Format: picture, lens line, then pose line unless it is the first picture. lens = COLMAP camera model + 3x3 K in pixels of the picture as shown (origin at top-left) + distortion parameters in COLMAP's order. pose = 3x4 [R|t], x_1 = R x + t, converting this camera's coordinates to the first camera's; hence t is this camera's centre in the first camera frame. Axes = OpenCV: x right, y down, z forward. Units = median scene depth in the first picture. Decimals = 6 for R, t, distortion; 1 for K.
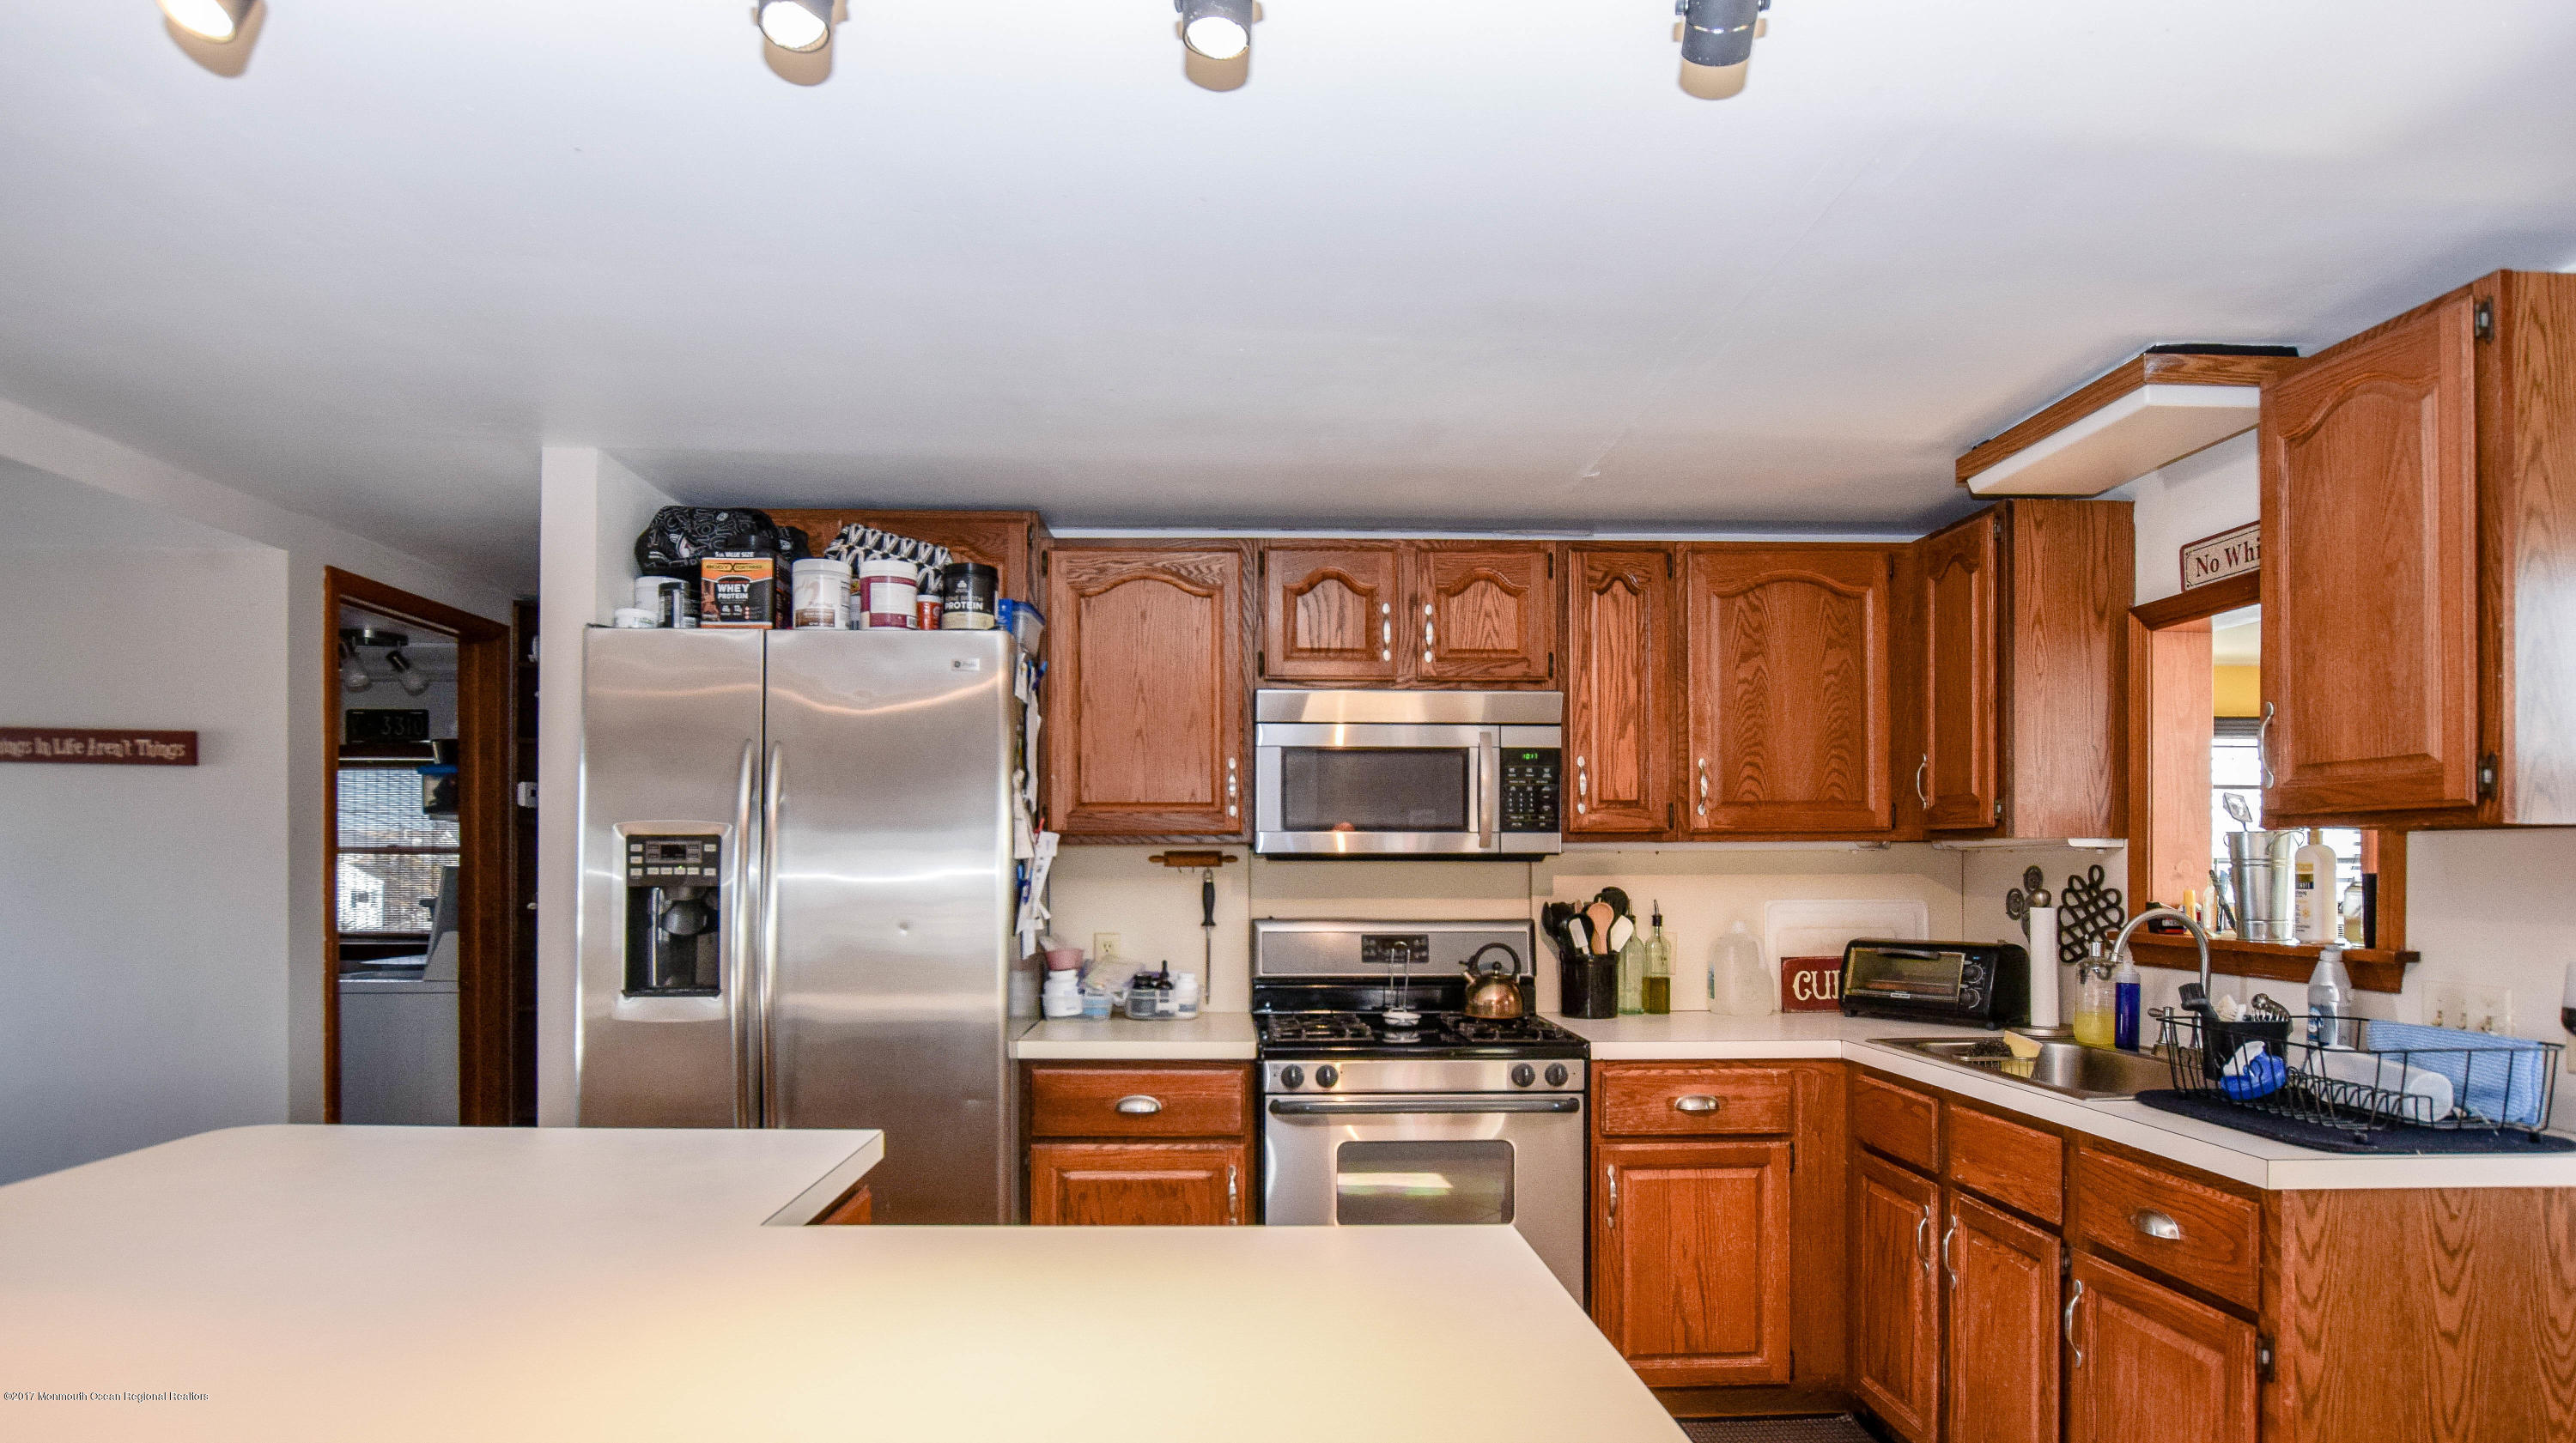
lens RADIAL K [[1387.0, 0, 1279.7], [0, 1387.0, 852.4], [0, 0, 1]] dist [-0.024724, 0.000352]
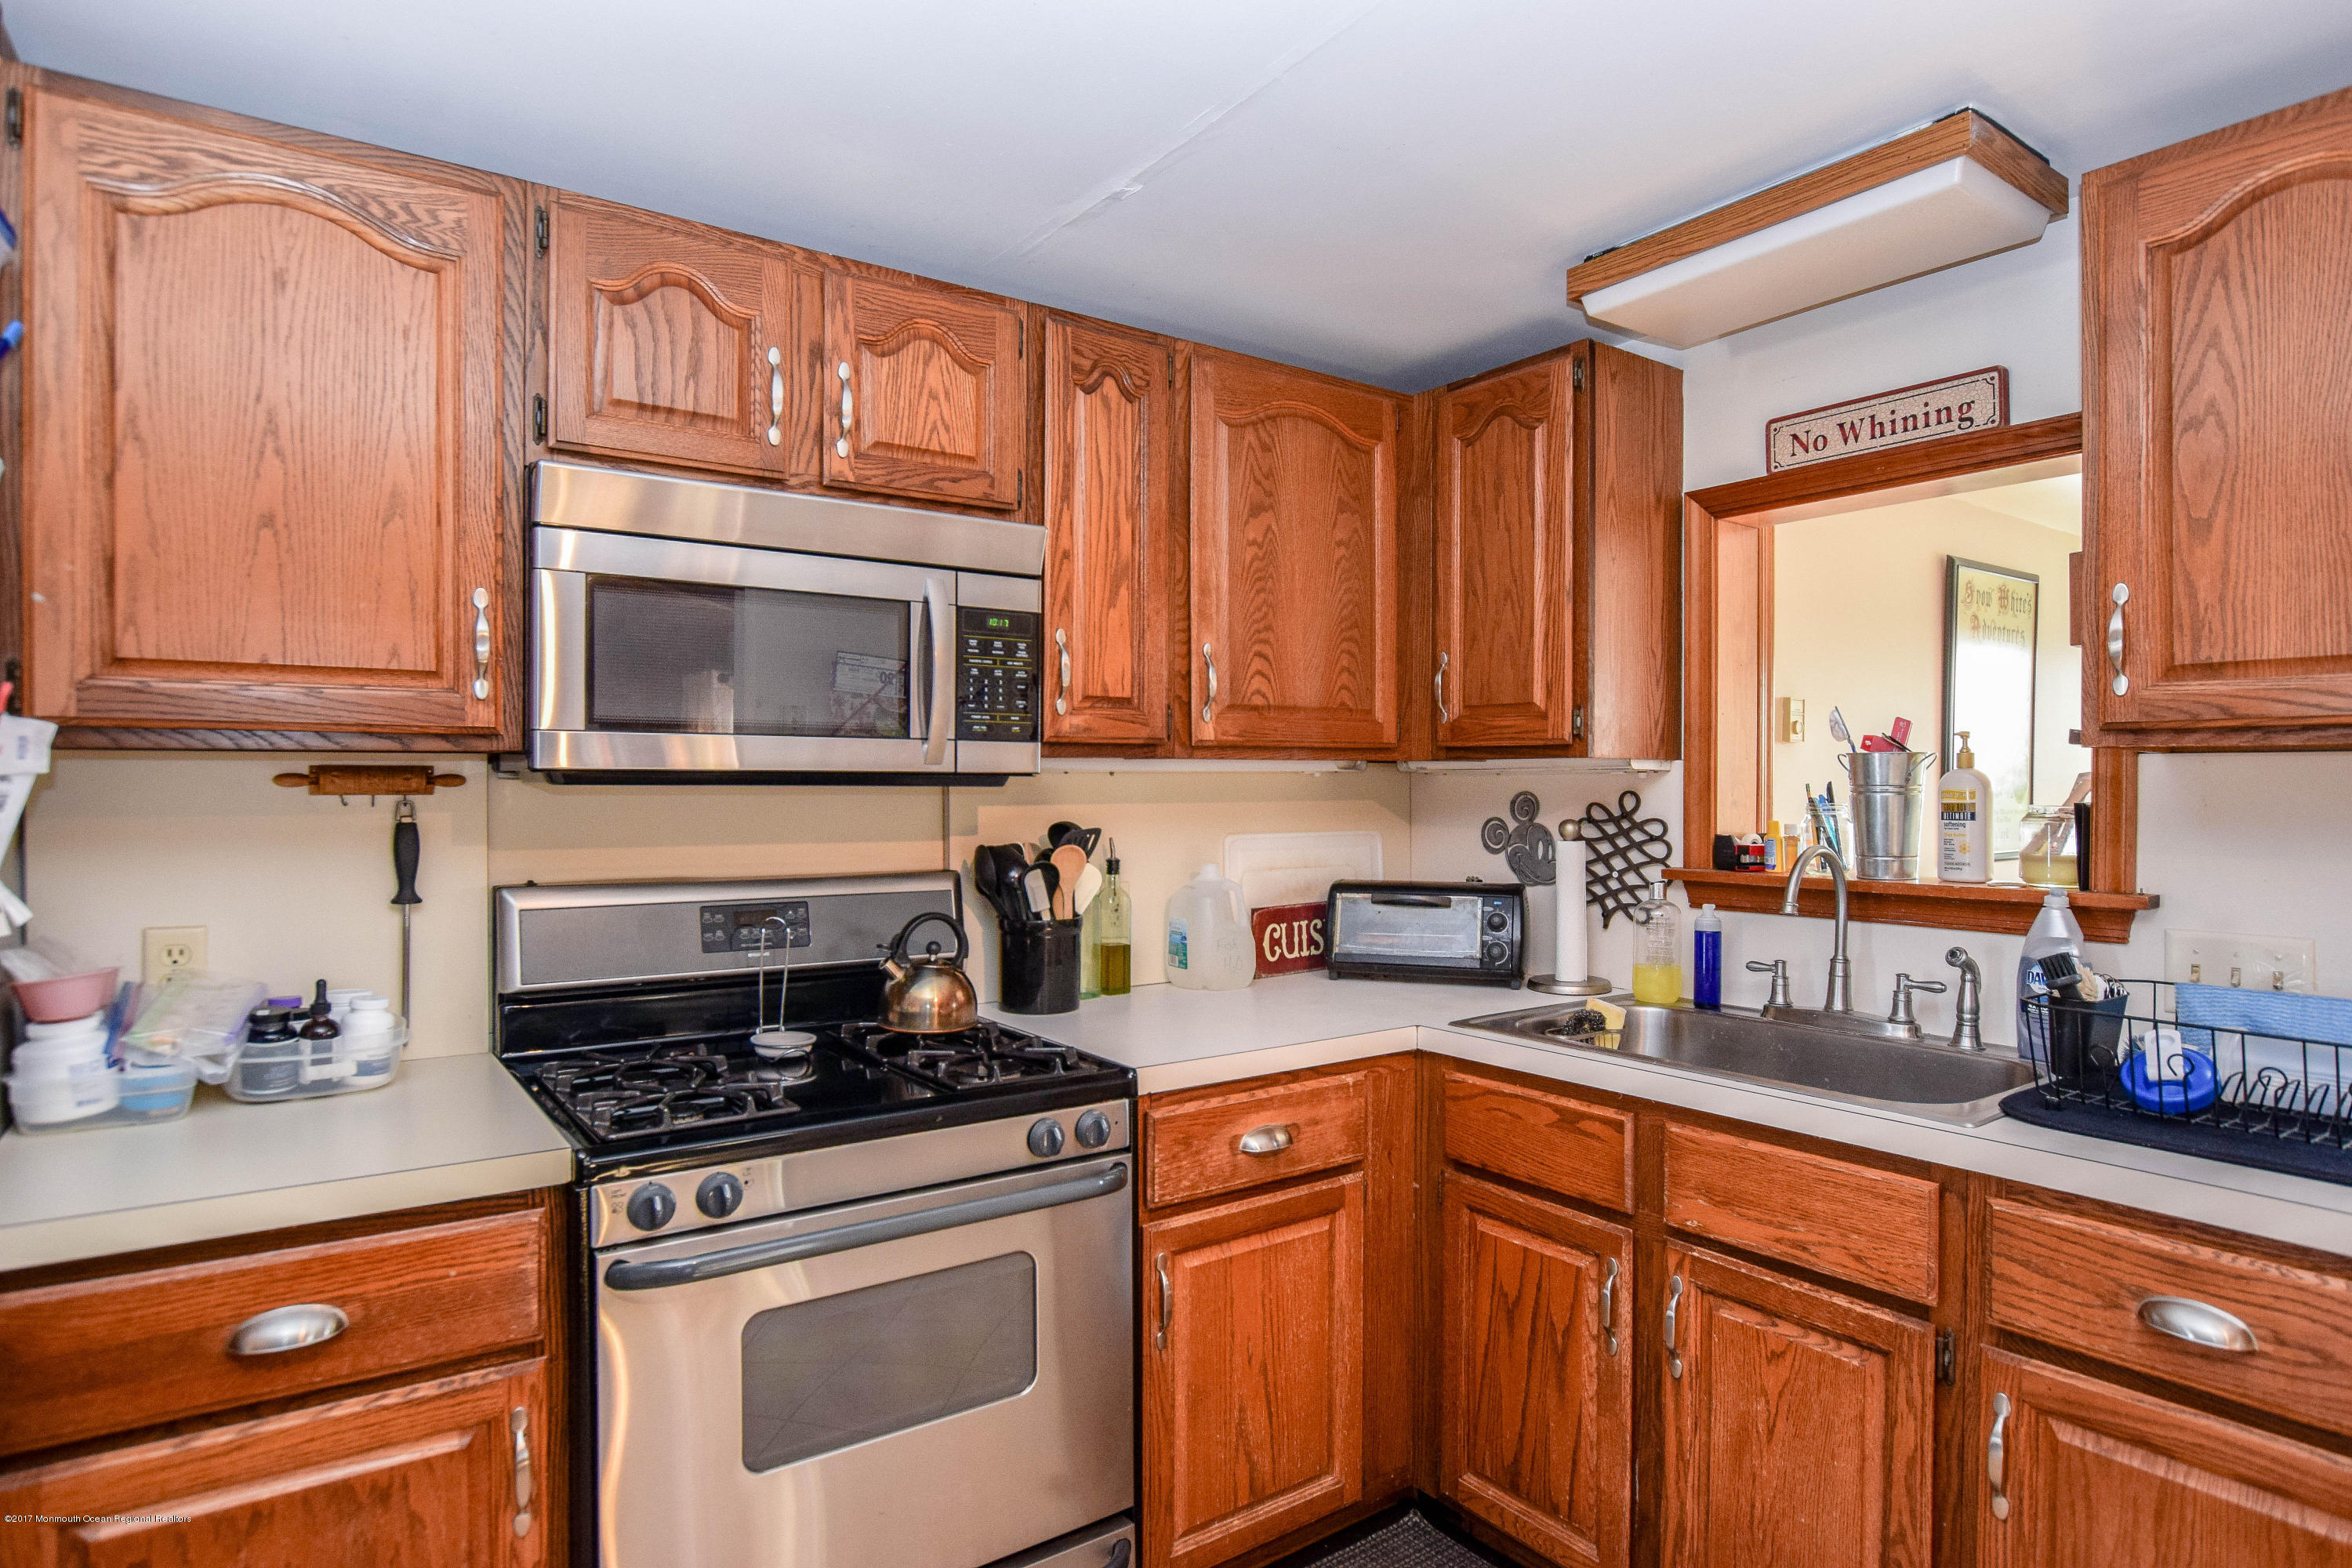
lens RADIAL K [[1274.8, 0, 1161.2], [0, 1274.8, 786.0], [0, 0, 1]] dist [-0.027632, 0.007800]
pose [[0.839123, 0.000862, 0.543942, -0.081755], [-0.005873, 0.999955, 0.007475, 0.001769], [-0.543911, -0.009467, 0.839090, 0.479232]]
